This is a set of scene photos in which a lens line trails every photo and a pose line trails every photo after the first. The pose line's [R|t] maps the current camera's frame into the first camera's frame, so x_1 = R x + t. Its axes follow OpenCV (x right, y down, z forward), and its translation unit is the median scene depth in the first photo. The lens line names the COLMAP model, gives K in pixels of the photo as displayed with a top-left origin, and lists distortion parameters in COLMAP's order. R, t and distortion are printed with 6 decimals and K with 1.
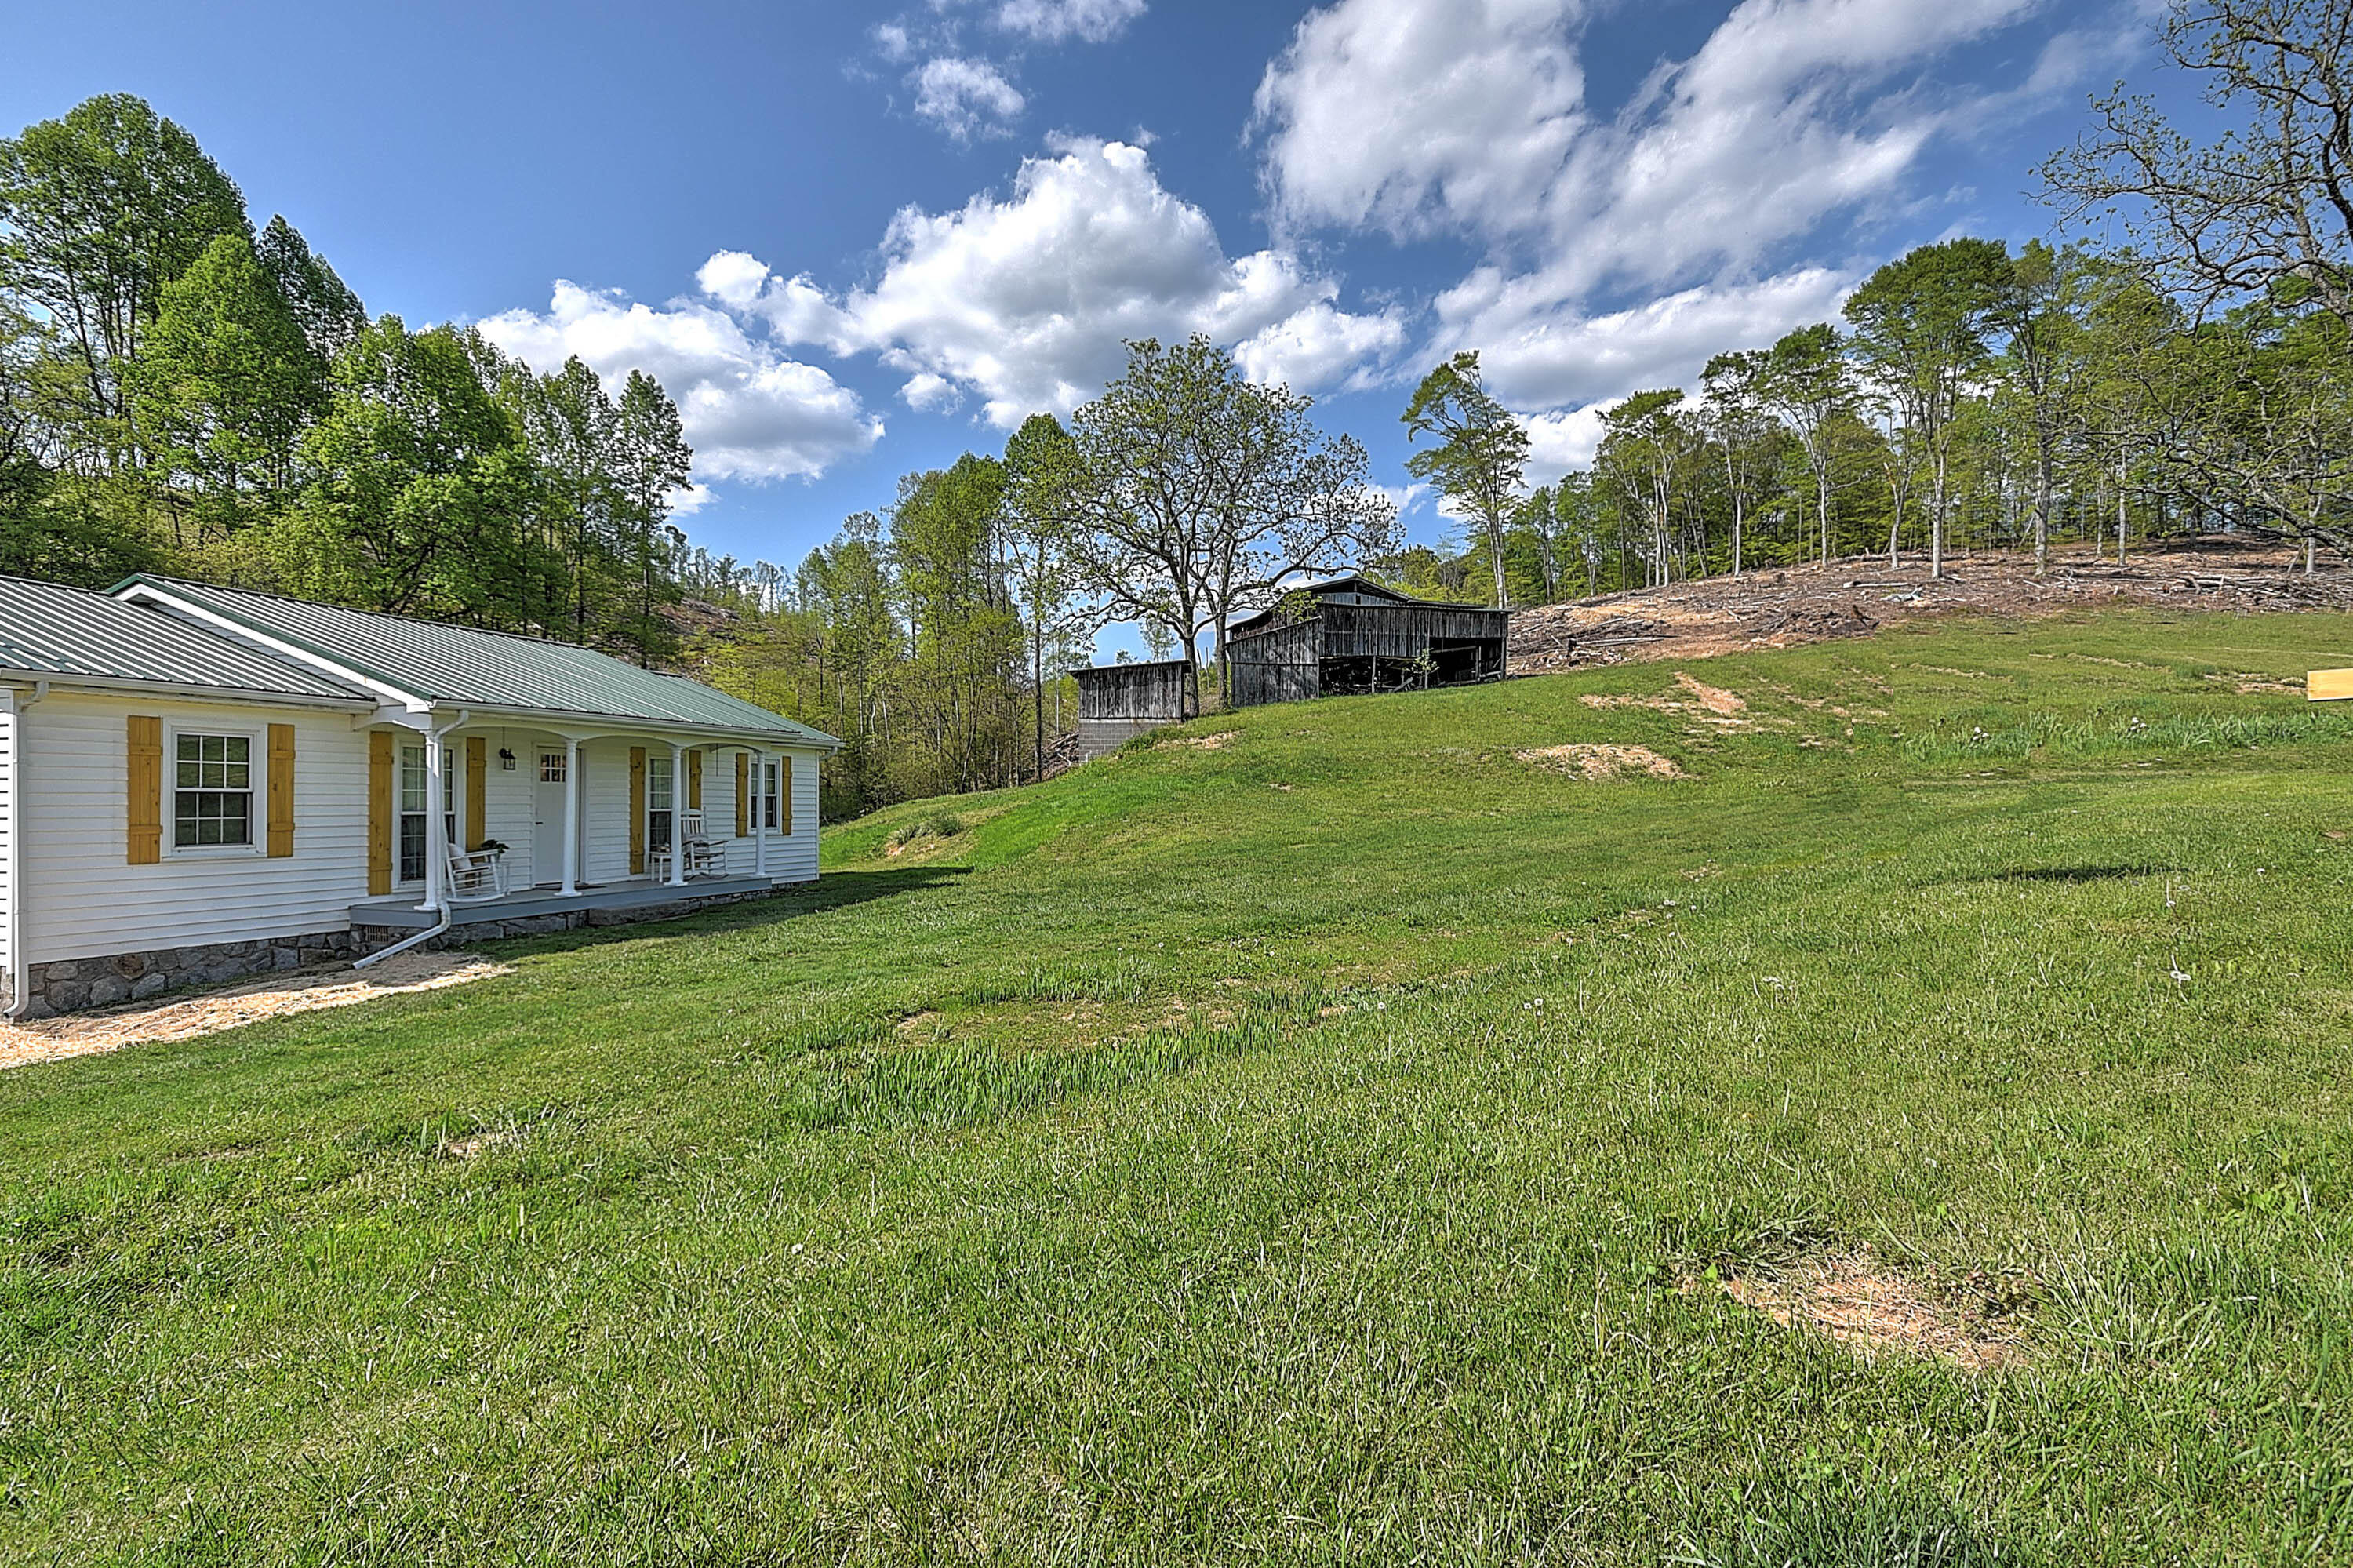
lens RADIAL K [[1179.8, 0, 1166.9], [0, 1179.8, 795.4], [0, 0, 1]] dist [0.000375, -0.000344]
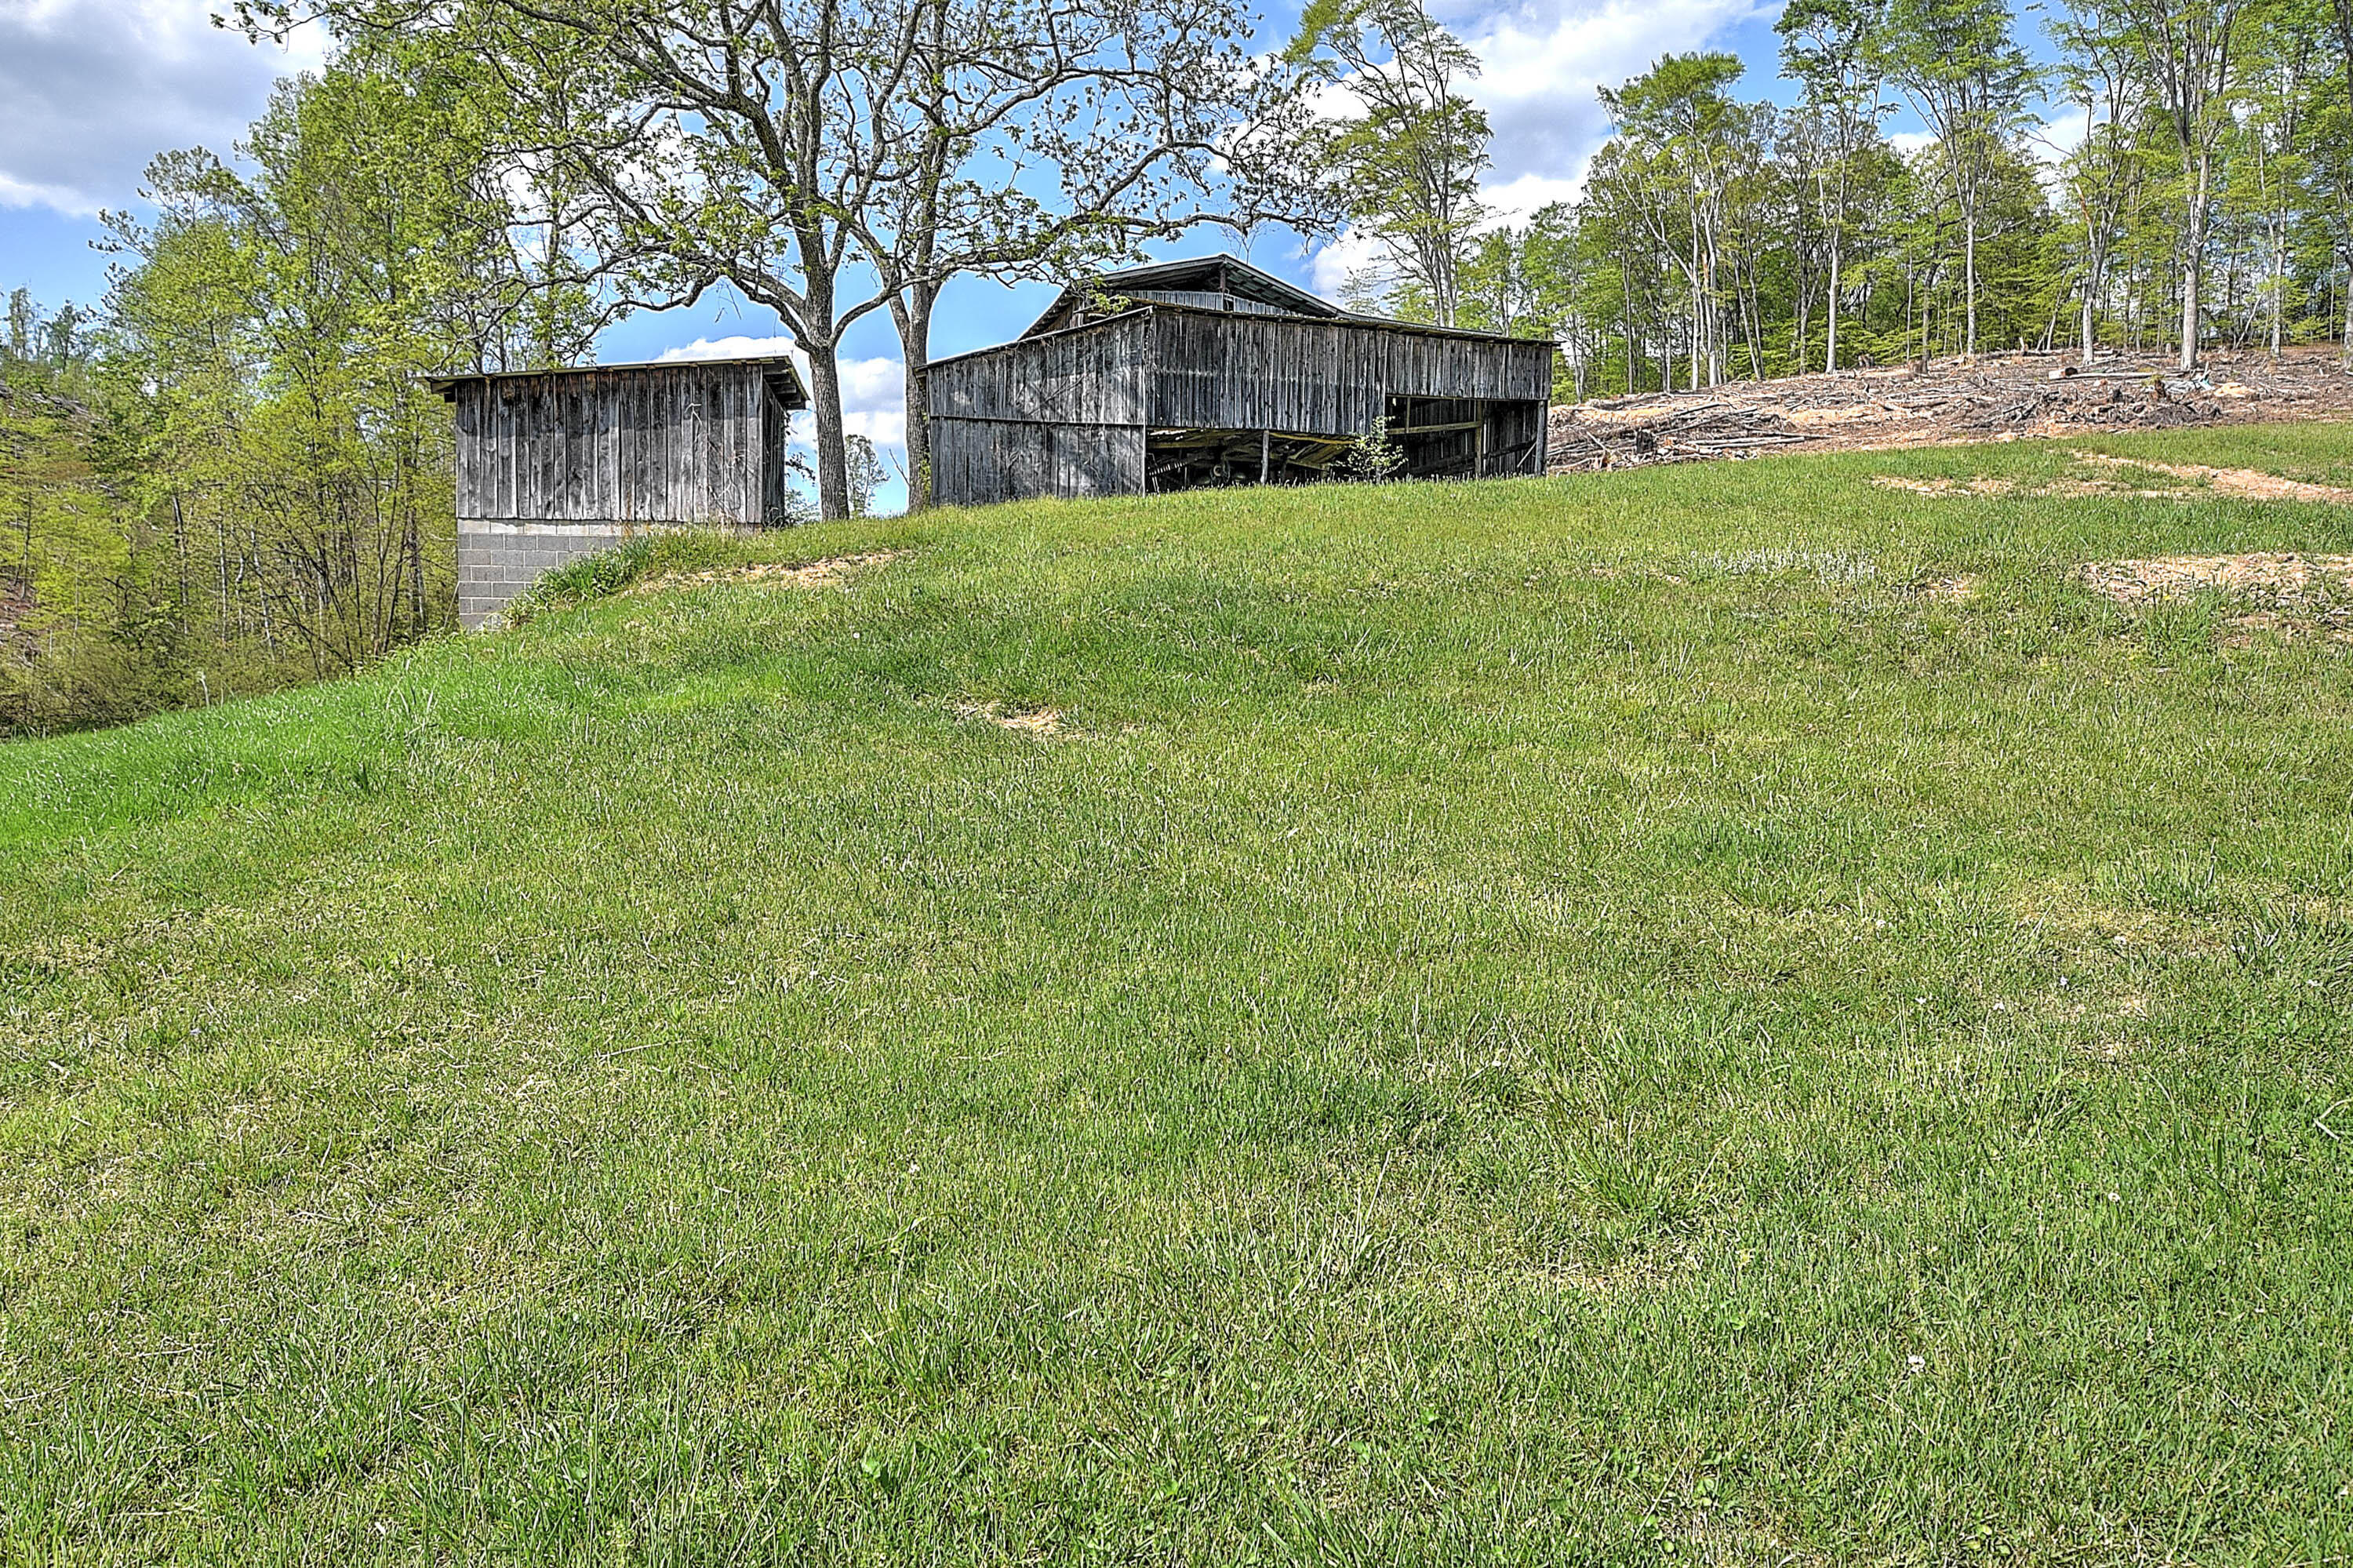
lens RADIAL K [[1896.8, 0, 1176.1], [0, 1896.8, 785.8], [0, 0, 1]] dist [0.015020, 0.004132]
pose [[0.988025, 0.000840, 0.154290, 0.032255], [-0.004677, 0.999689, 0.024511, -0.001505], [-0.154222, -0.024939, 0.987721, 0.294489]]
